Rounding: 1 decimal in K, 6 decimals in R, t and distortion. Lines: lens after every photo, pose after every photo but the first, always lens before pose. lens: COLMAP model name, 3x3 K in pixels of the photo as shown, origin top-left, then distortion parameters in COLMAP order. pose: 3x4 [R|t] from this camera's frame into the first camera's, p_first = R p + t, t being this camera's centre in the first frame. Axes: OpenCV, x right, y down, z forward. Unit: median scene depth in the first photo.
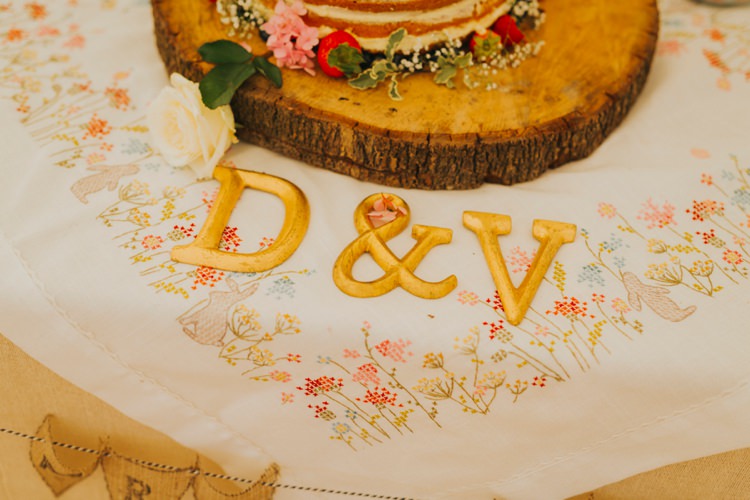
lens RADIAL K [[1086.4, 0, 377.1], [0, 1086.4, 251.3], [0, 0, 1]] dist [-0.002147, 0.000000]
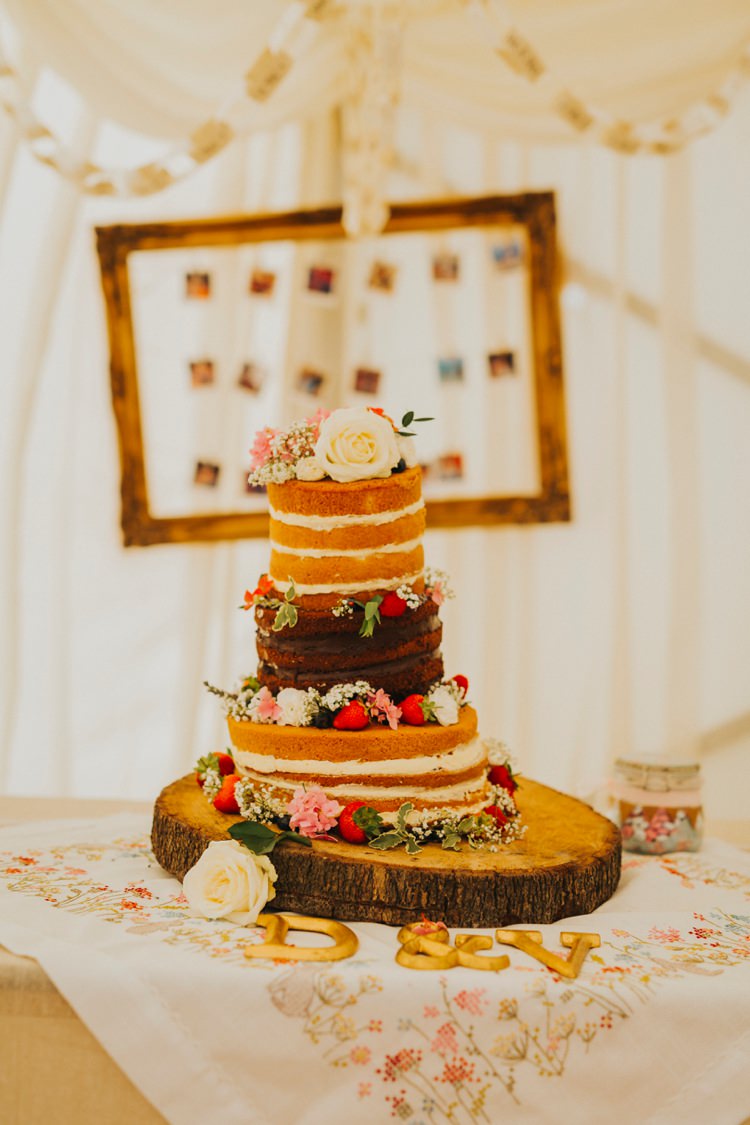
lens RADIAL K [[1629.5, 0, 373.5], [0, 1629.5, 562.5], [0, 0, 1]] dist [-0.002147, 0.000000]
pose [[0.979633, -0.002459, 0.200781, -0.366435], [0.136263, 0.742580, -0.655749, 0.742270], [-0.147483, 0.669753, 0.727791, -0.407360]]
